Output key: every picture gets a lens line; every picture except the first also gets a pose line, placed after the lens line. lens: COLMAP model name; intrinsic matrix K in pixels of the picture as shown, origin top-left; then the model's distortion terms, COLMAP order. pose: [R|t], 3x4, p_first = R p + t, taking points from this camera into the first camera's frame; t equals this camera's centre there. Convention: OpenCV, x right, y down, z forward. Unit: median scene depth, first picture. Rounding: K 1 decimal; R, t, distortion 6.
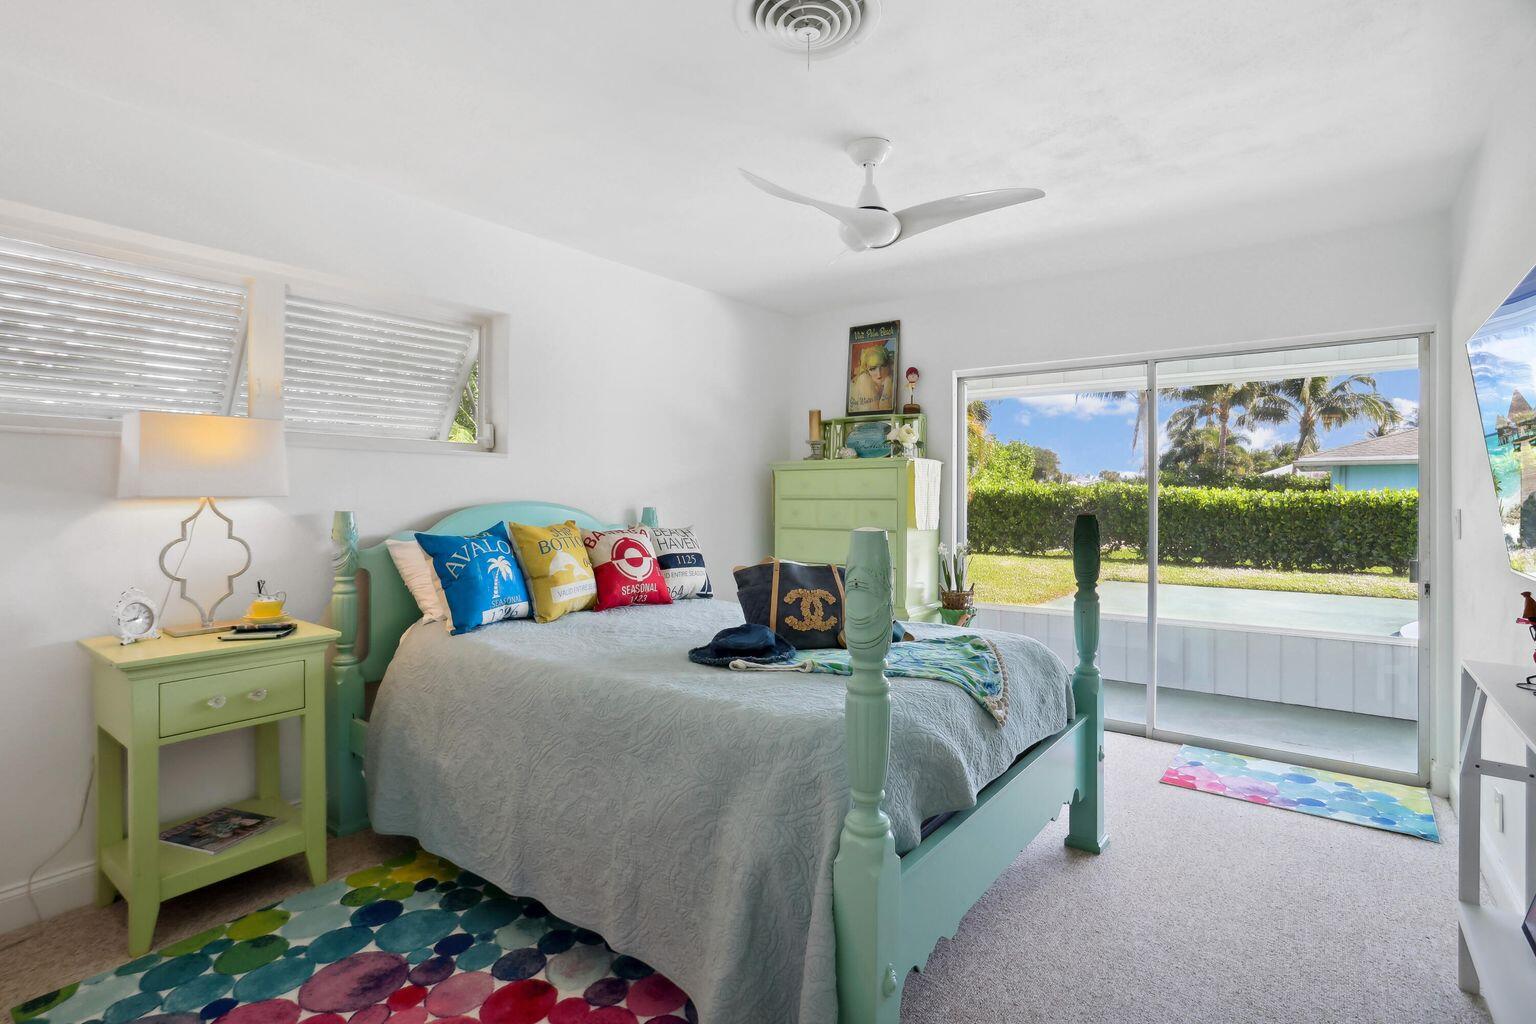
lens RADIAL K [[753.4, 0, 766.0], [0, 753.4, 489.3], [0, 0, 1]] dist [-0.042658, -0.000063]
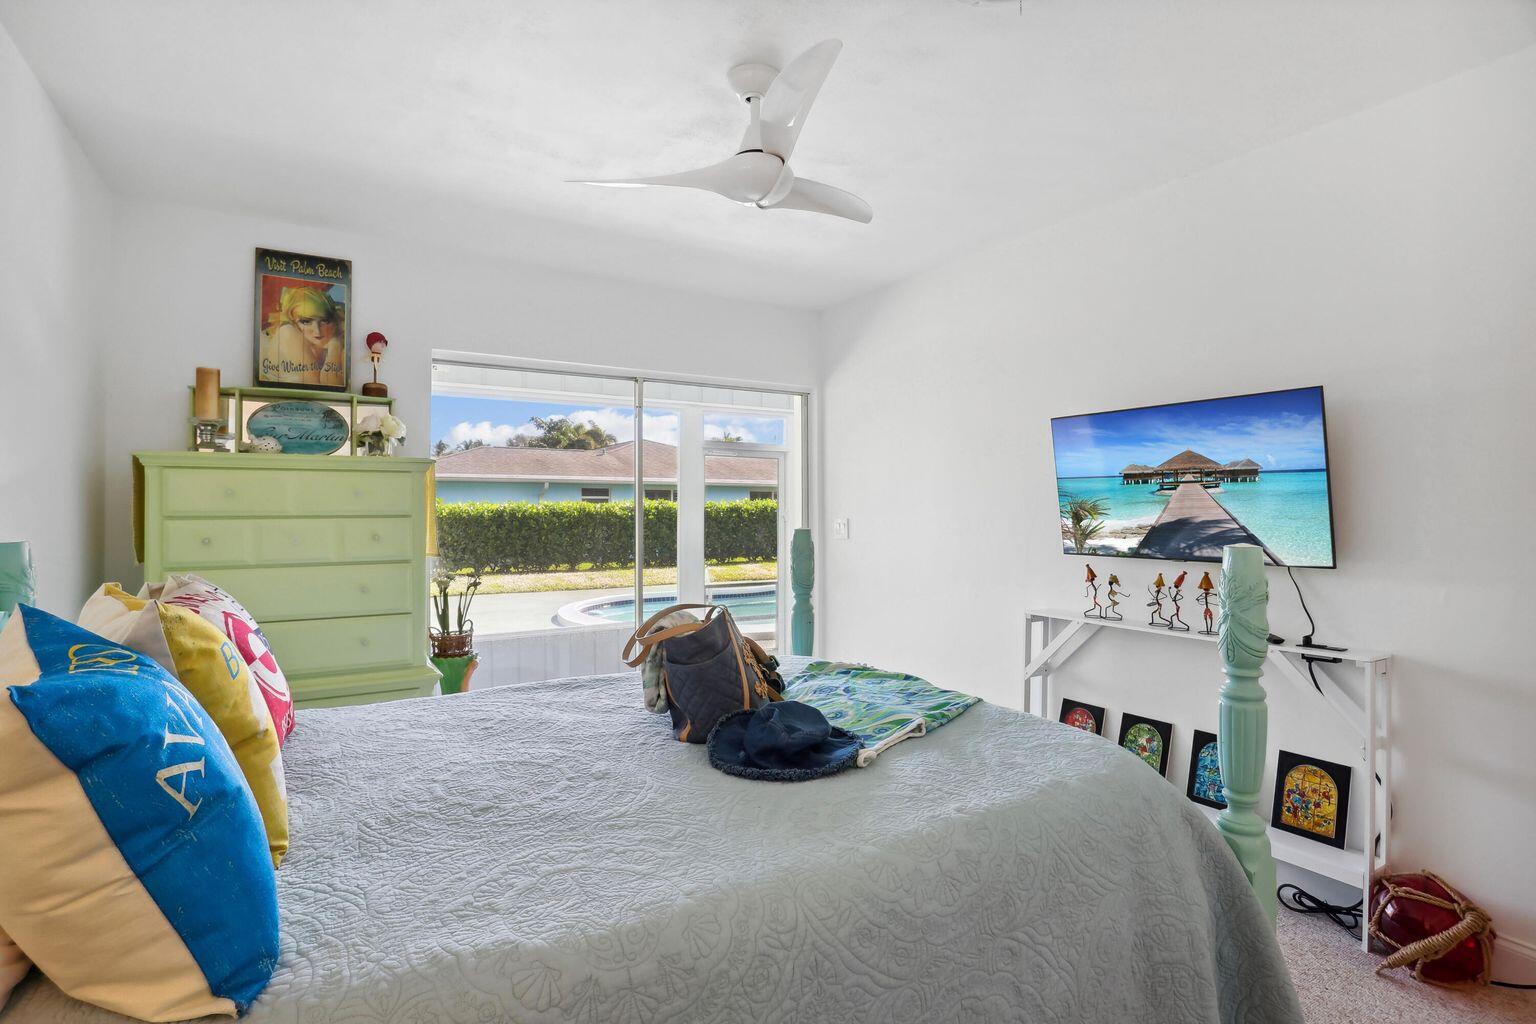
lens RADIAL K [[730.2, 0, 768.0], [0, 730.2, 512.0], [0, 0, 1]] dist [-0.040201, -0.000249]
pose [[0.316739, -0.012209, 0.948434, -0.334021], [0.001353, 0.999922, 0.012420, 0.002526], [-0.948512, -0.002651, 0.316731, 0.405439]]
